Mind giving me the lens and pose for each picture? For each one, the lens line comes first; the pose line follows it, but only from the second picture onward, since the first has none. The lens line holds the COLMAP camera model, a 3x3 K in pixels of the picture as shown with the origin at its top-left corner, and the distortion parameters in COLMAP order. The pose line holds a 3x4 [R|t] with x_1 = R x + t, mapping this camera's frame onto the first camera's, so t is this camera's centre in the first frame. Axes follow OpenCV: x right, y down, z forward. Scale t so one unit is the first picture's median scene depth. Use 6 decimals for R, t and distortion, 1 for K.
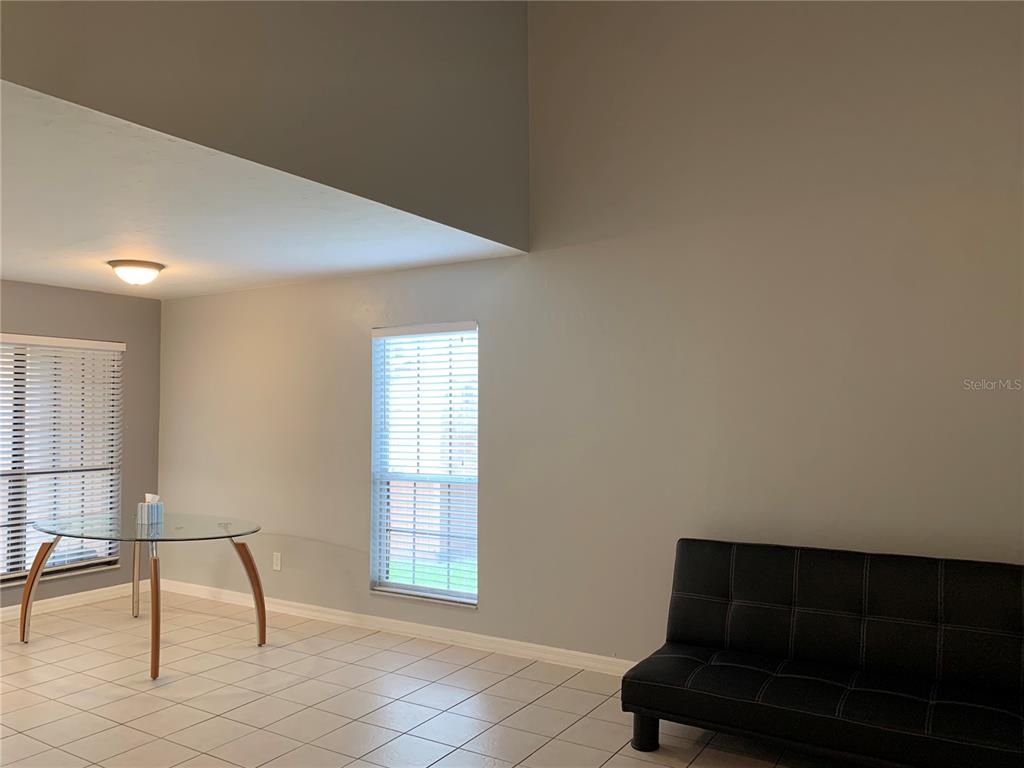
lens RADIAL K [[777.0, 0, 509.8], [0, 777.0, 382.8], [0, 0, 1]] dist [0.043566, -0.050323]
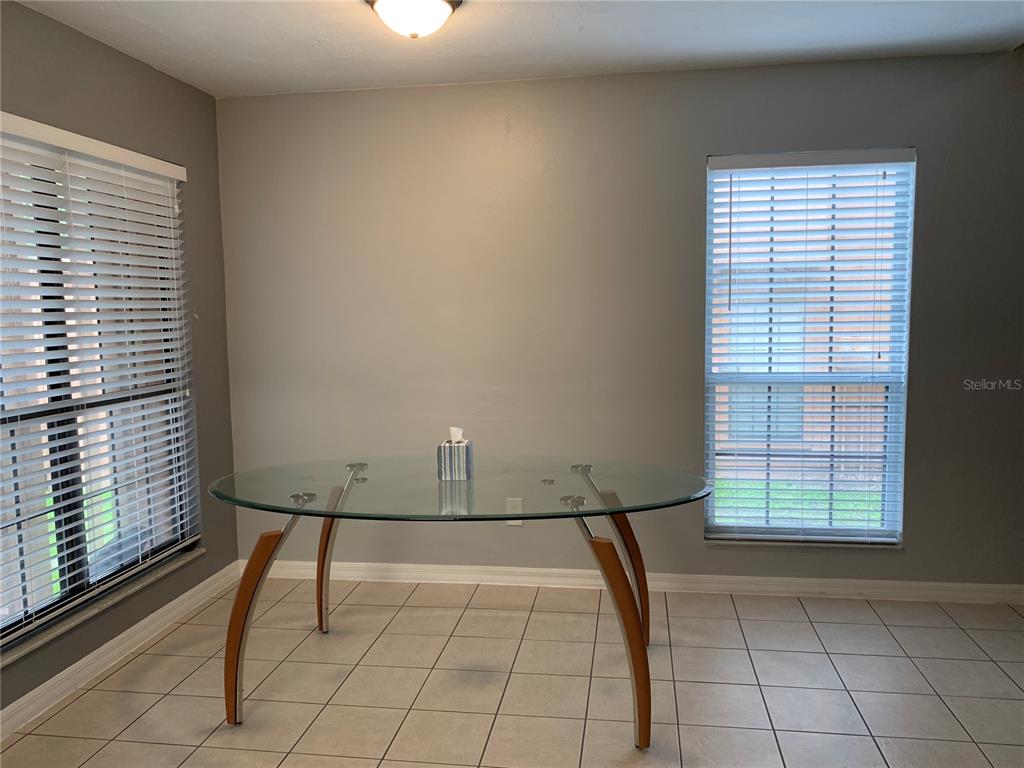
lens RADIAL K [[777.0, 0, 520.4], [0, 777.0, 393.9], [0, 0, 1]] dist [0.043566, -0.050323]
pose [[0.913733, -0.056668, 0.402343, -0.601352], [-0.003683, 0.989031, 0.147663, 0.031327], [-0.406297, -0.136407, 0.903502, 0.445578]]
